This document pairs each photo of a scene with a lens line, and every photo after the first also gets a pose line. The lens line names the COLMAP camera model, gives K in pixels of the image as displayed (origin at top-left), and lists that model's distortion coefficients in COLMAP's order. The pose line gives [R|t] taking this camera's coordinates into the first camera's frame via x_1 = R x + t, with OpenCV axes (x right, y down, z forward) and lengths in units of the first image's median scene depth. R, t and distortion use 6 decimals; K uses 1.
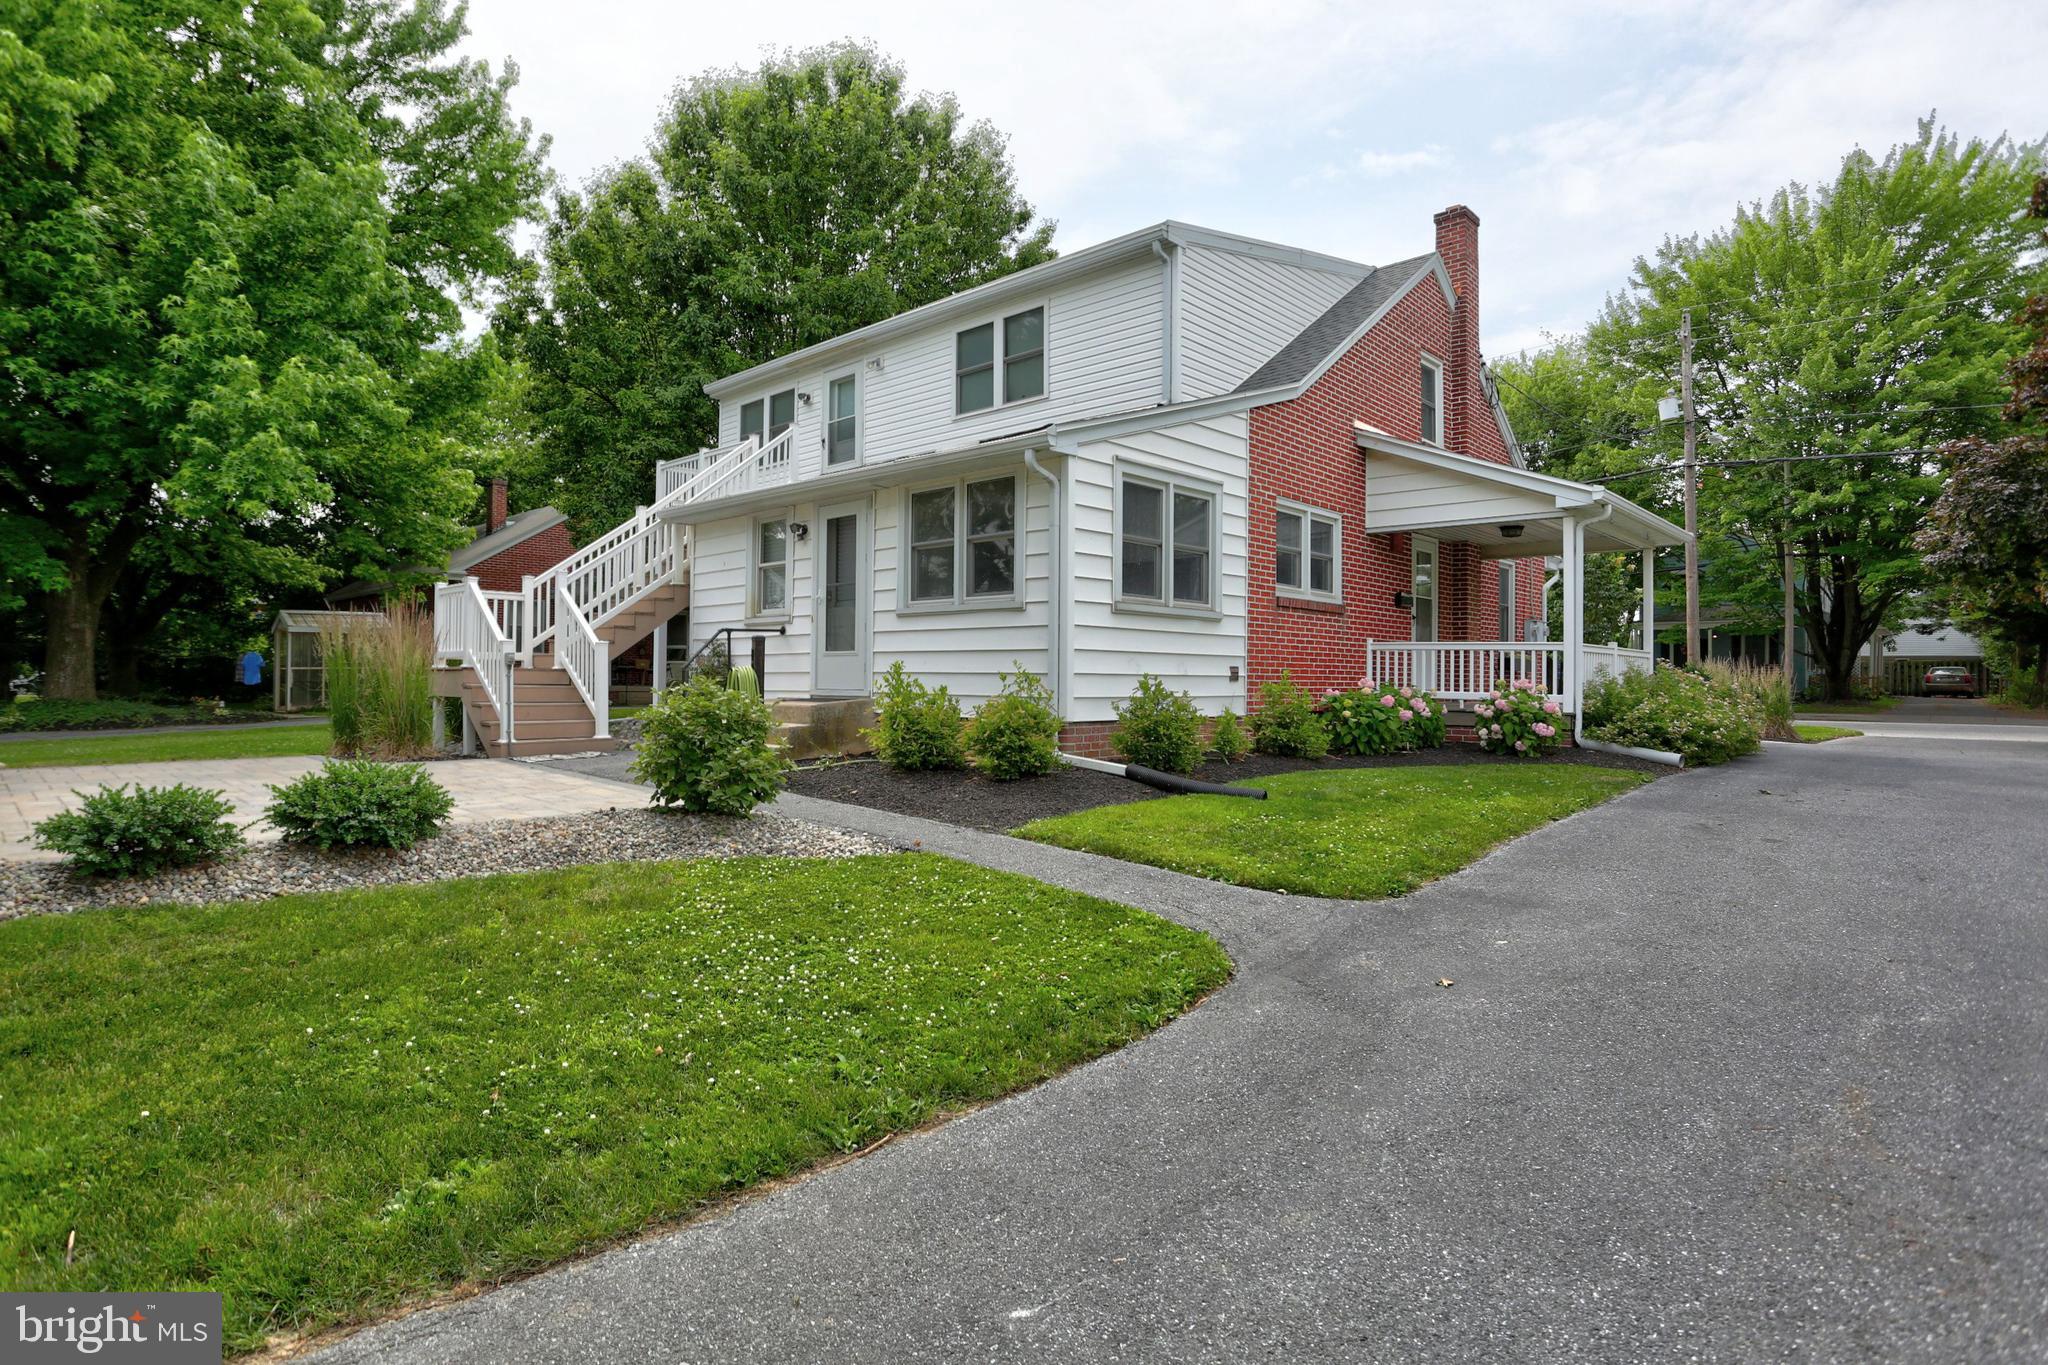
lens RADIAL K [[1053.9, 0, 1024.0], [0, 1053.9, 682.5], [0, 0, 1]] dist [-0.055538, 0.026396]
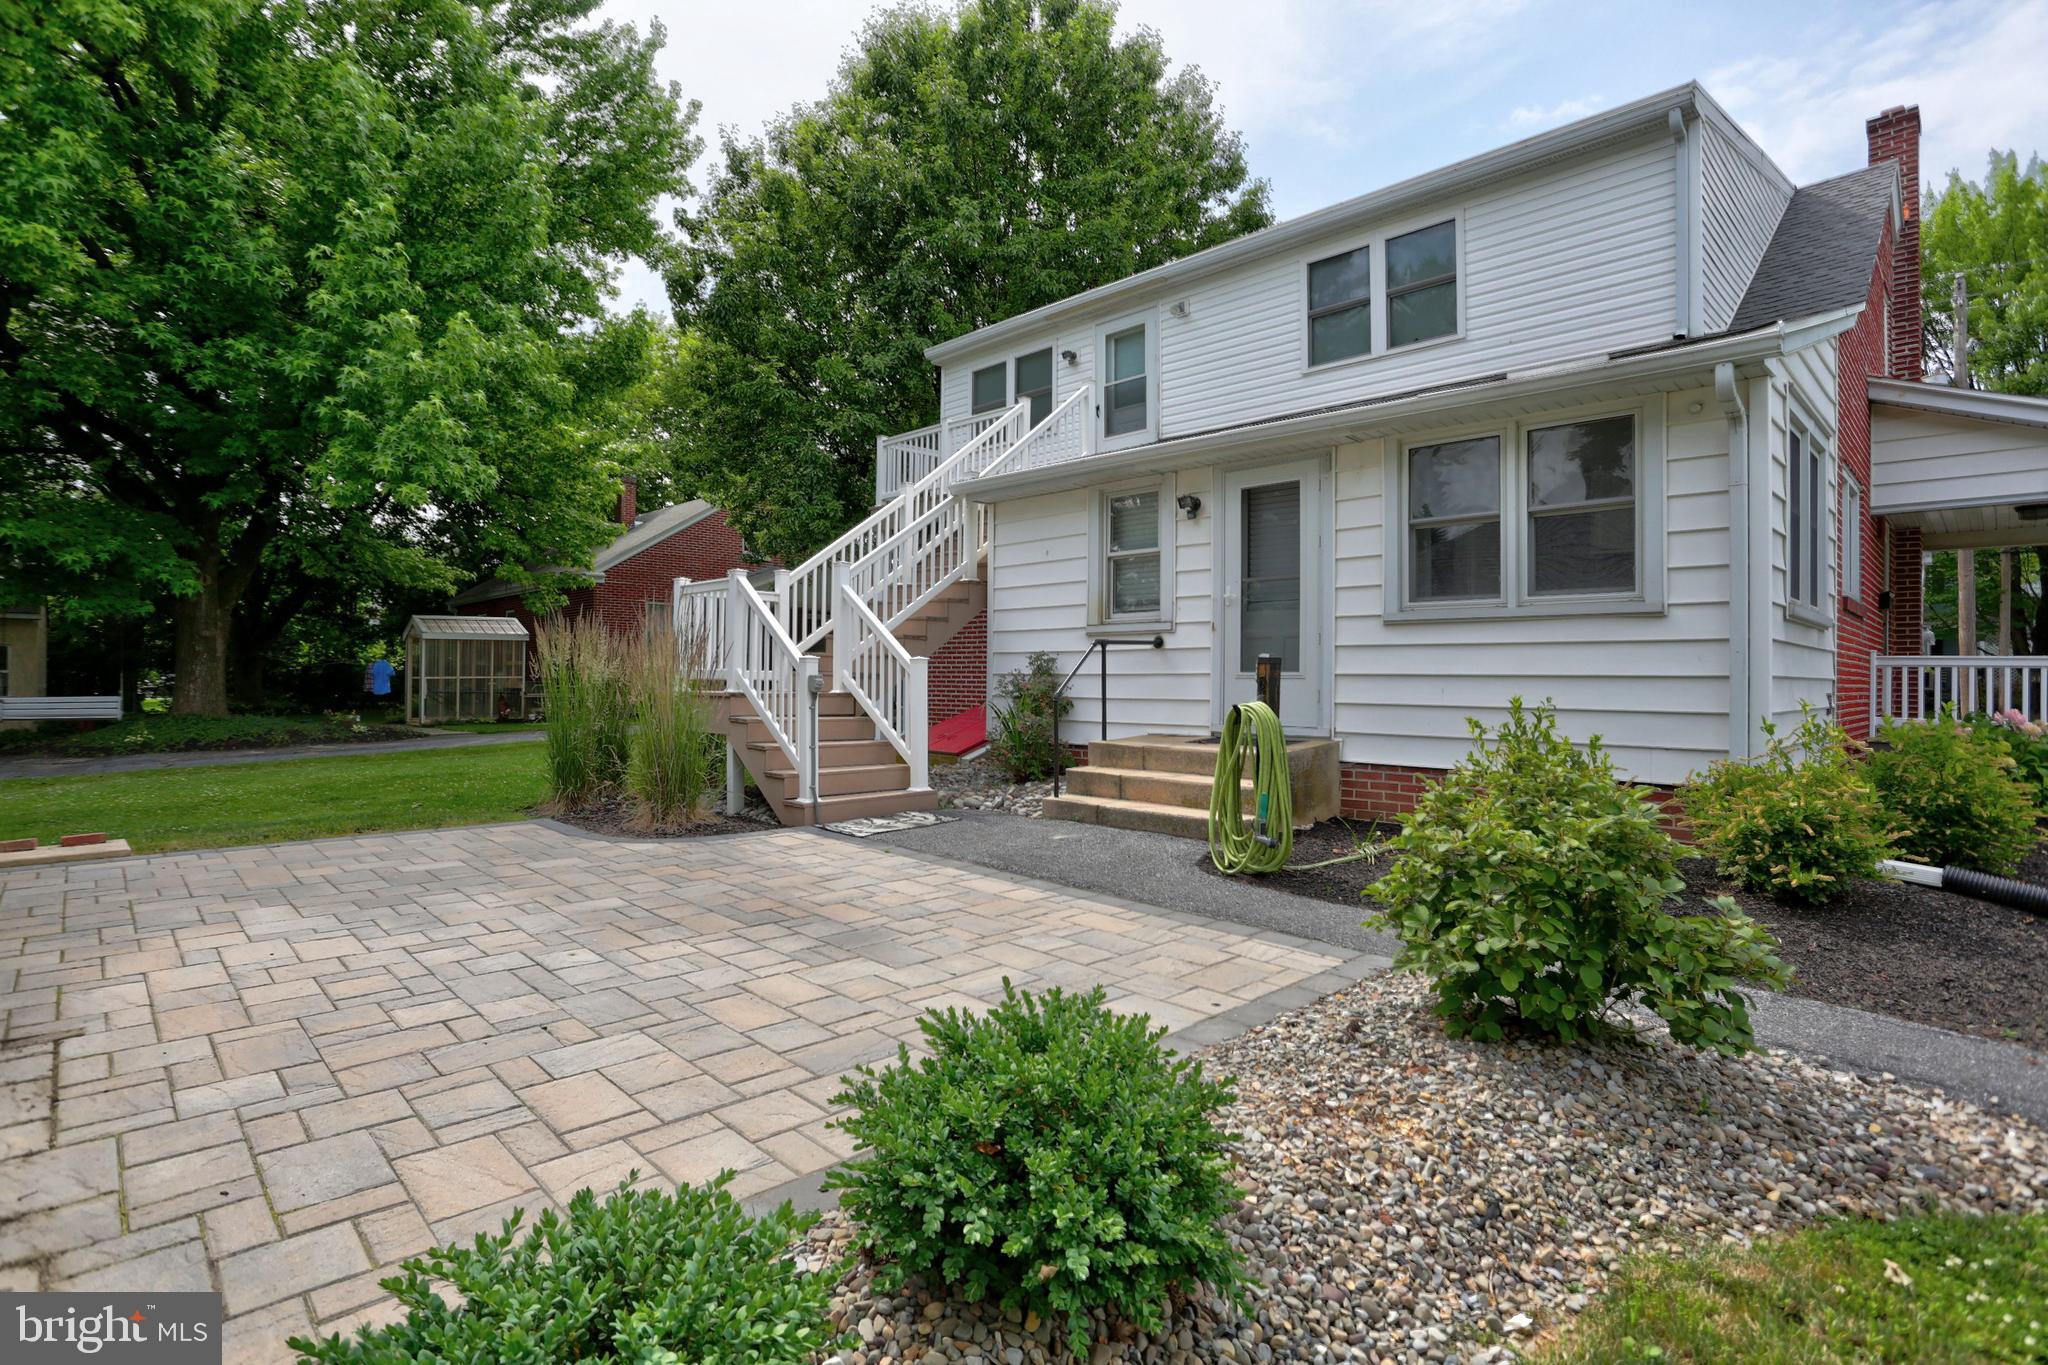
lens RADIAL K [[998.4, 0, 1024.0], [0, 998.4, 682.5], [0, 0, 1]] dist [-0.061530, 0.024658]
pose [[0.999266, -0.000113, -0.038314, -0.215315], [0.000167, 0.999999, 0.001429, -0.016454], [0.038314, -0.001434, 0.999265, 0.218496]]
